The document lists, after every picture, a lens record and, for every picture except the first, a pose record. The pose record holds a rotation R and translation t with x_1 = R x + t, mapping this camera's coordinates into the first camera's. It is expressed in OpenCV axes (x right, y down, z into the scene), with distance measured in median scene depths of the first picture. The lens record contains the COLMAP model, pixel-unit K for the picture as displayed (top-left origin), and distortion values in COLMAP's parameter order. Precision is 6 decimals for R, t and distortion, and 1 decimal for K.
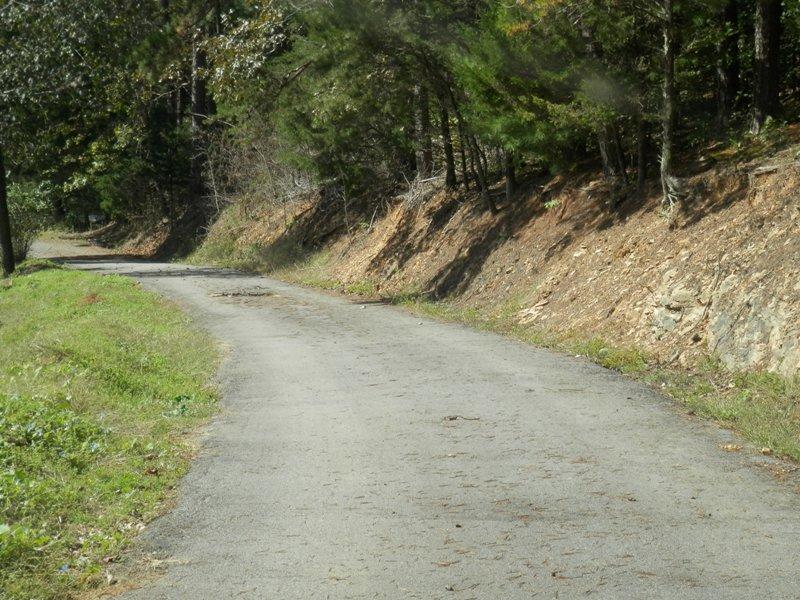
lens RADIAL K [[1796.5, 0, 400.3], [0, 1796.5, 300.0], [0, 0, 1]] dist [0.040350, 0.000000]
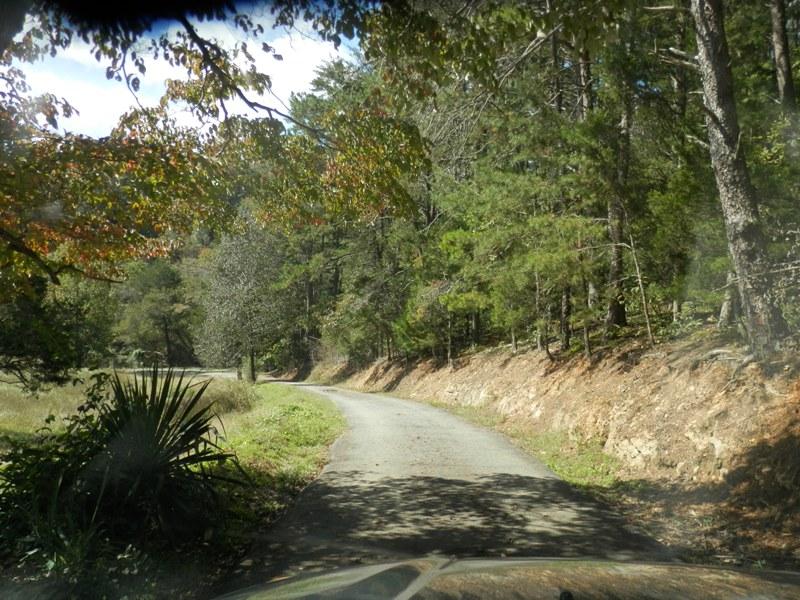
lens RADIAL K [[593.2, 0, 400.3], [0, 593.2, 300.9], [0, 0, 1]] dist [0.000477, 0.008111]
pose [[0.998210, 0.021285, 0.055884, -0.020404], [-0.012036, 0.986897, -0.160903, 0.009696], [-0.058577, 0.159942, 0.985387, -0.175469]]
